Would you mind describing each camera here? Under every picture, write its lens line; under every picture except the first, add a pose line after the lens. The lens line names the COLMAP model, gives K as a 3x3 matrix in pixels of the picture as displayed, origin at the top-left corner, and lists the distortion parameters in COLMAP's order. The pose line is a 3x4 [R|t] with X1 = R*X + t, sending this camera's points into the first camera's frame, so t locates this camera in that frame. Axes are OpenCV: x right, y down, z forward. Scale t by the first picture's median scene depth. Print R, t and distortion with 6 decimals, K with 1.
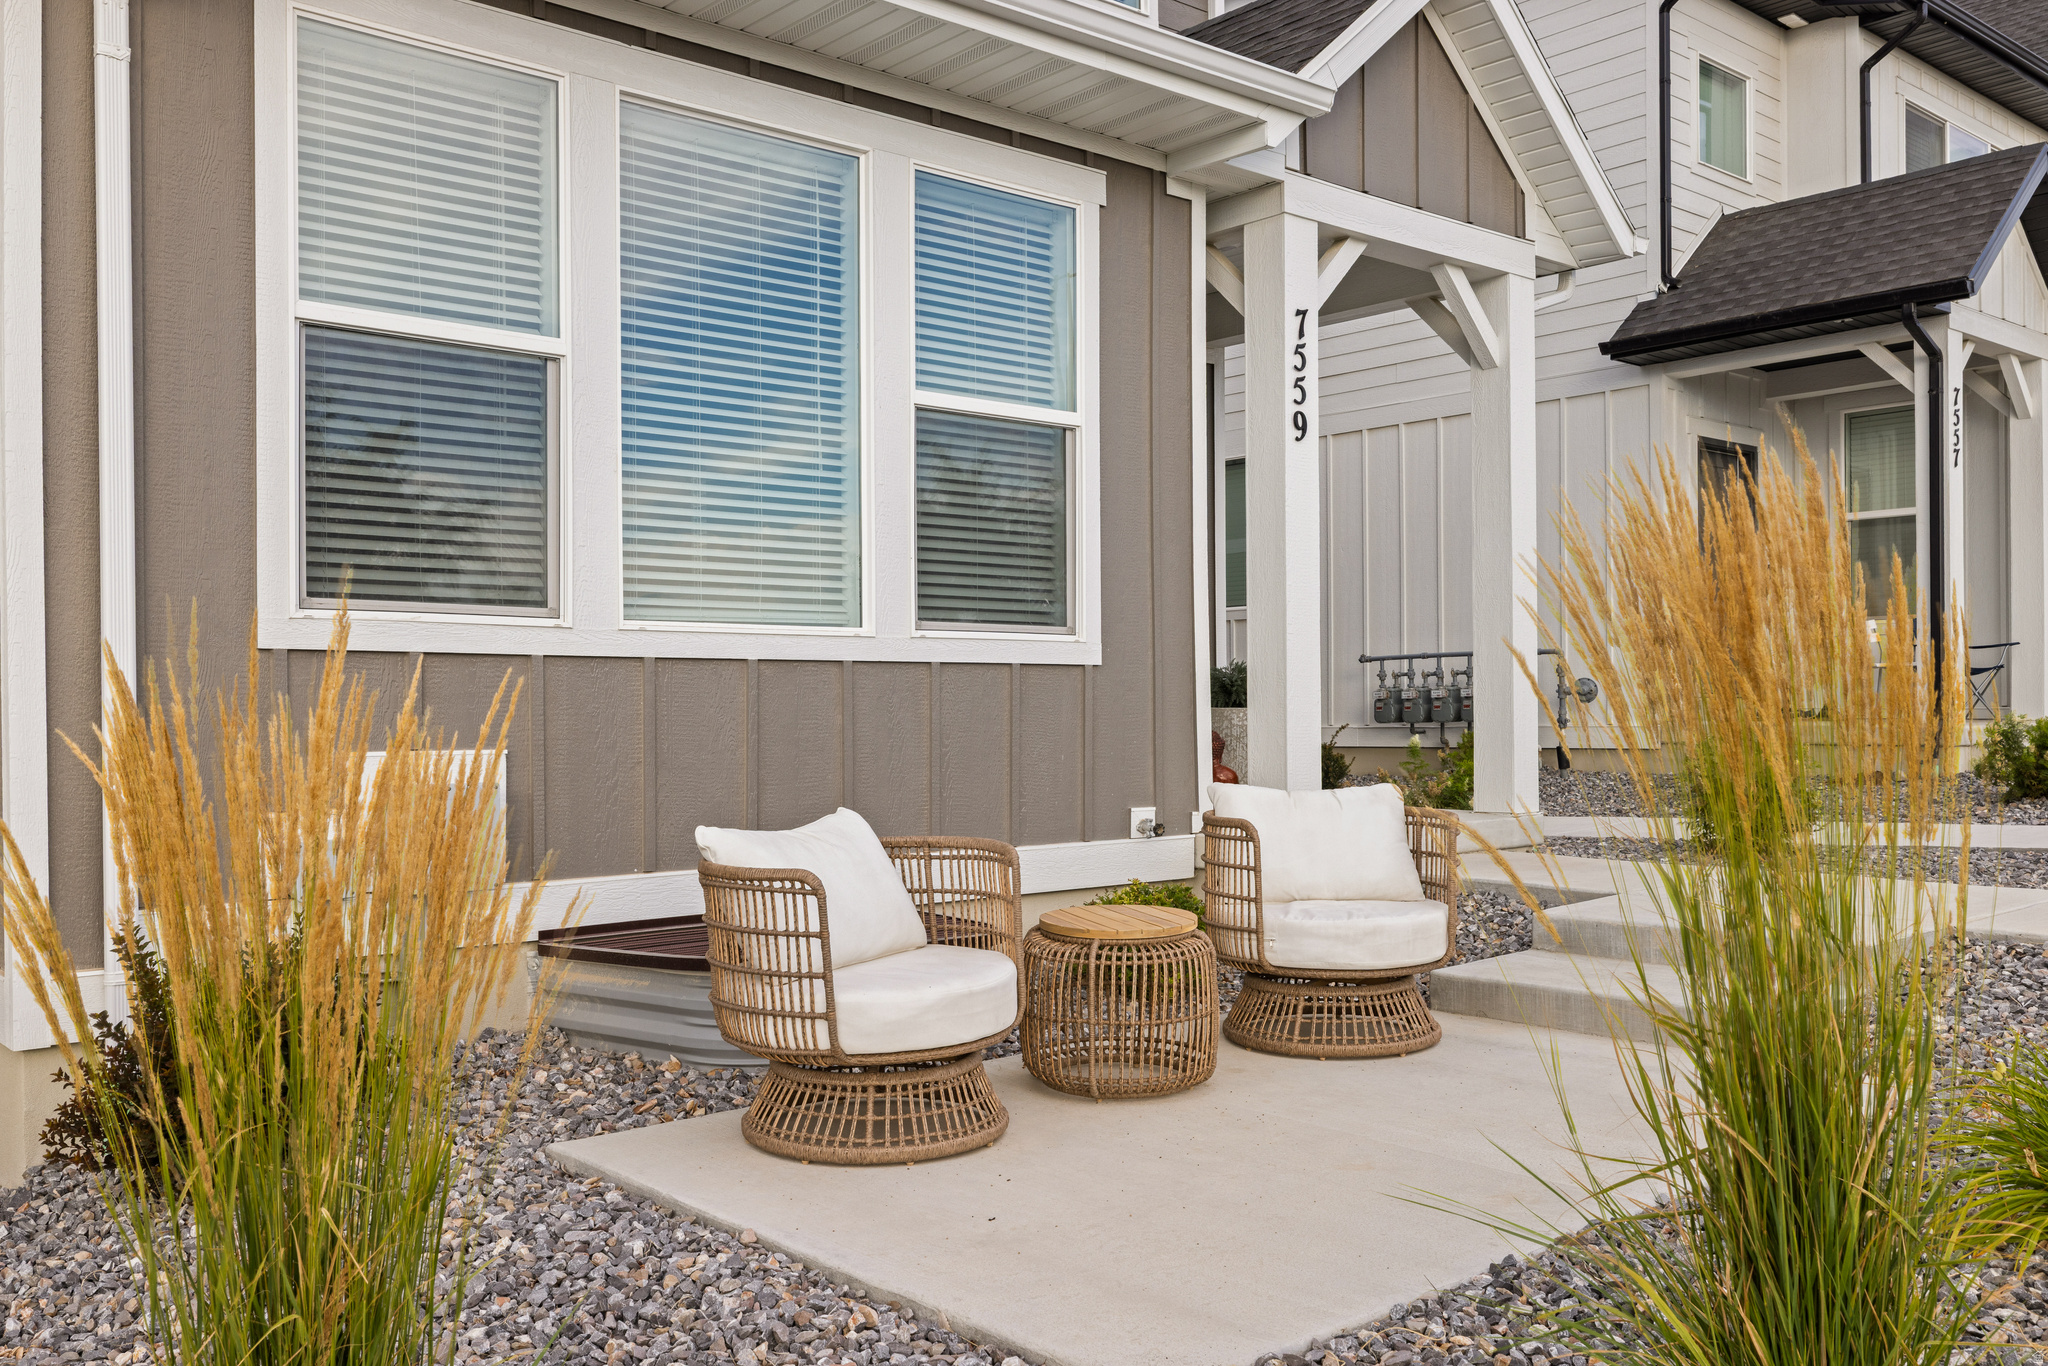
lens RADIAL K [[1762.4, 0, 1016.2], [0, 1762.4, 683.9], [0, 0, 1]] dist [0.003555, -0.003454]
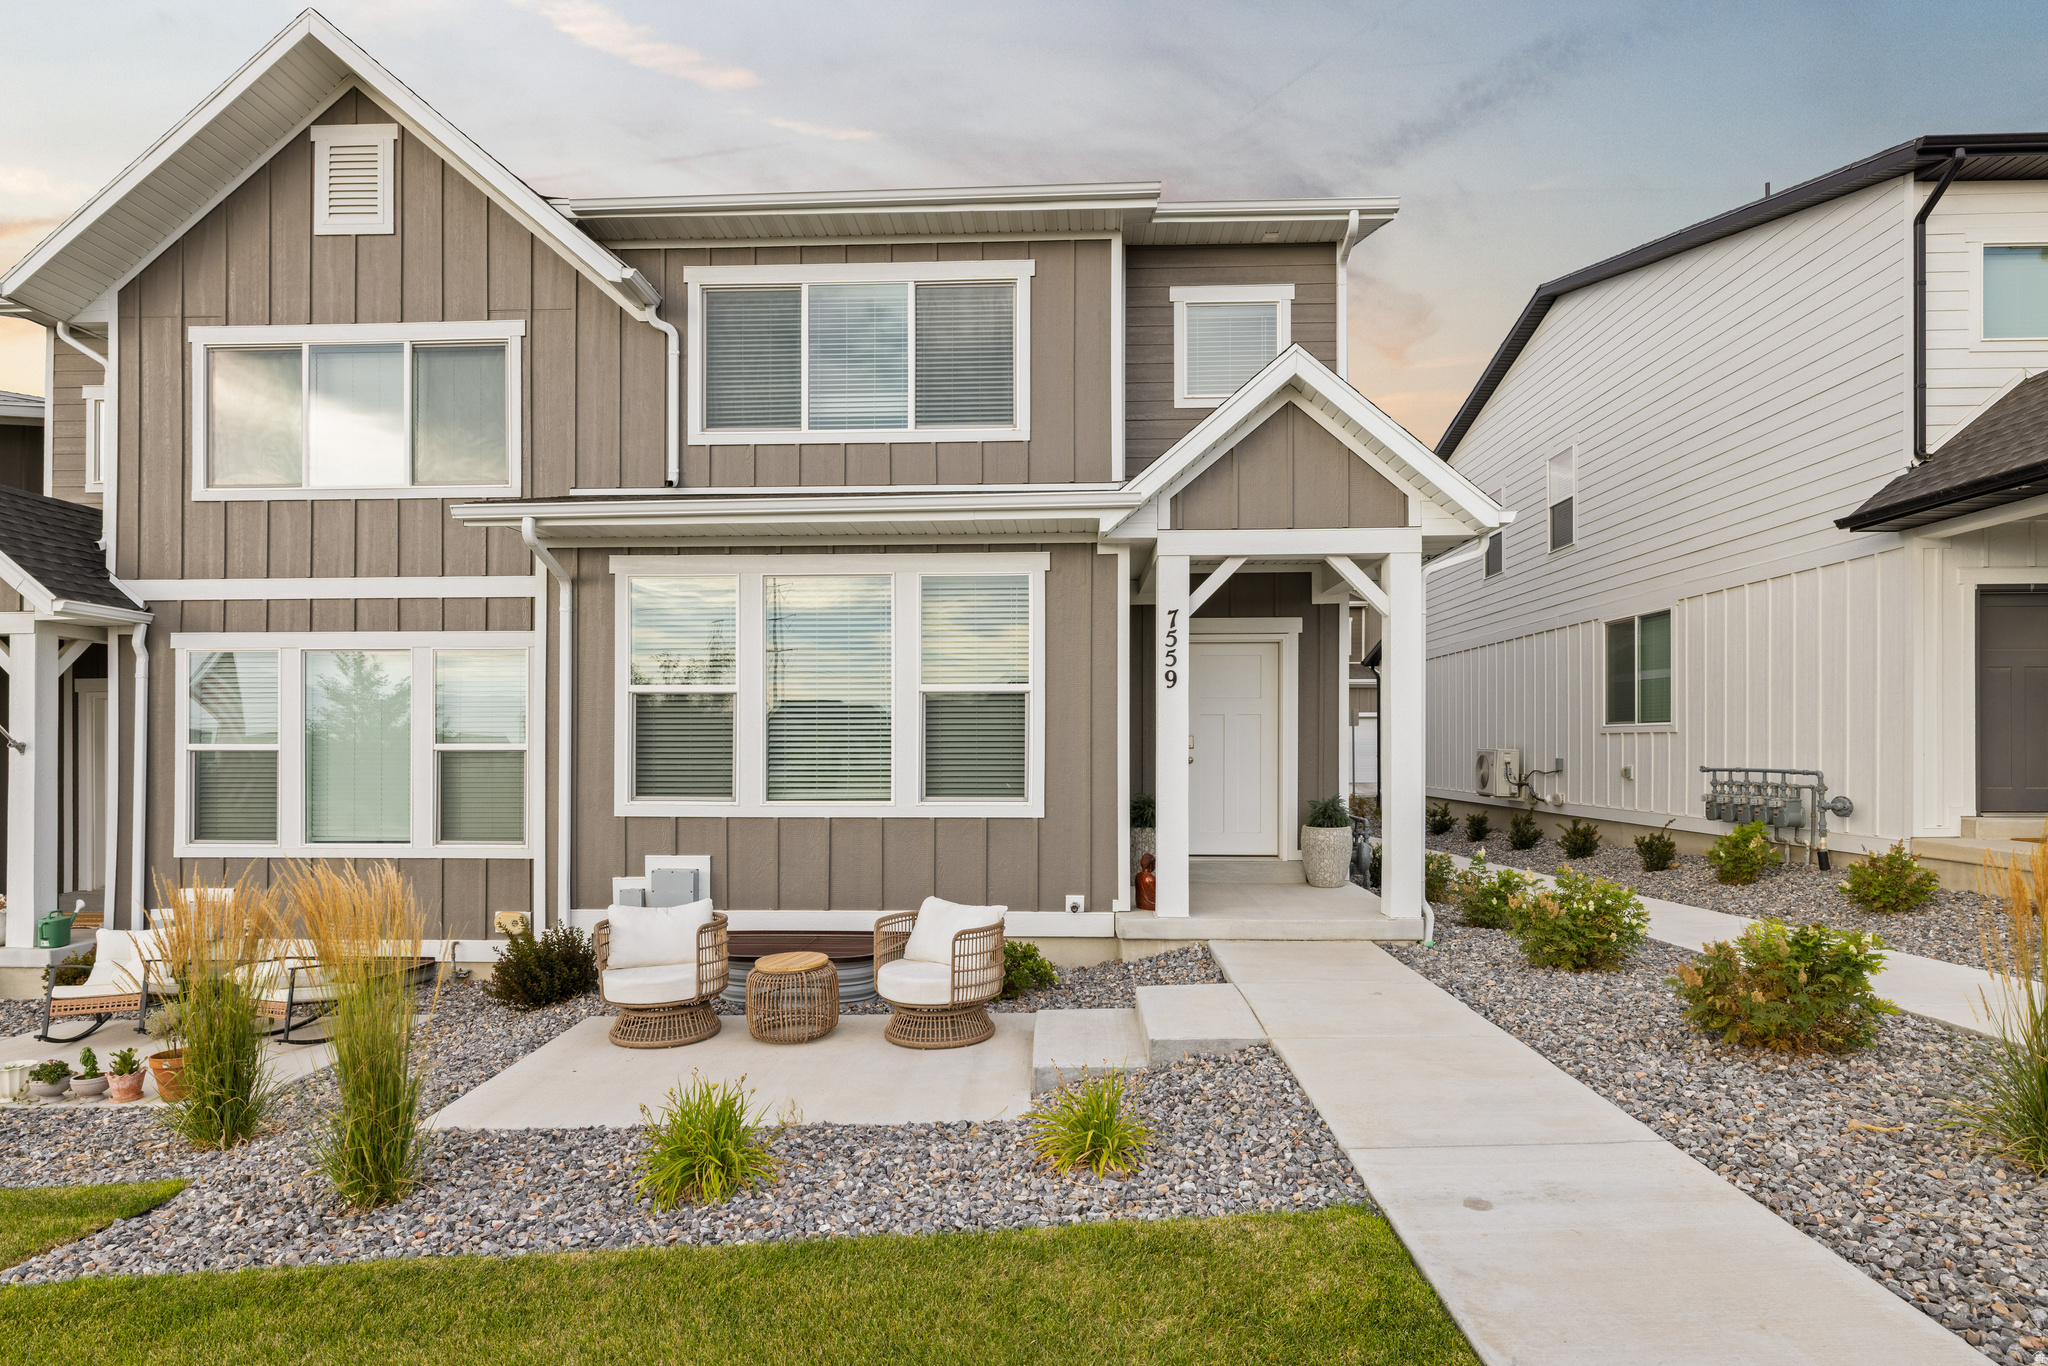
lens RADIAL K [[1123.7, 0, 1025.7], [0, 1123.7, 724.9], [0, 0, 1]] dist [-0.001010, -0.000600]
pose [[0.733077, -0.003844, -0.680135, 0.798348], [0.007112, 0.999973, 0.002014, -0.105703], [0.680109, -0.006313, 0.733084, 0.109964]]
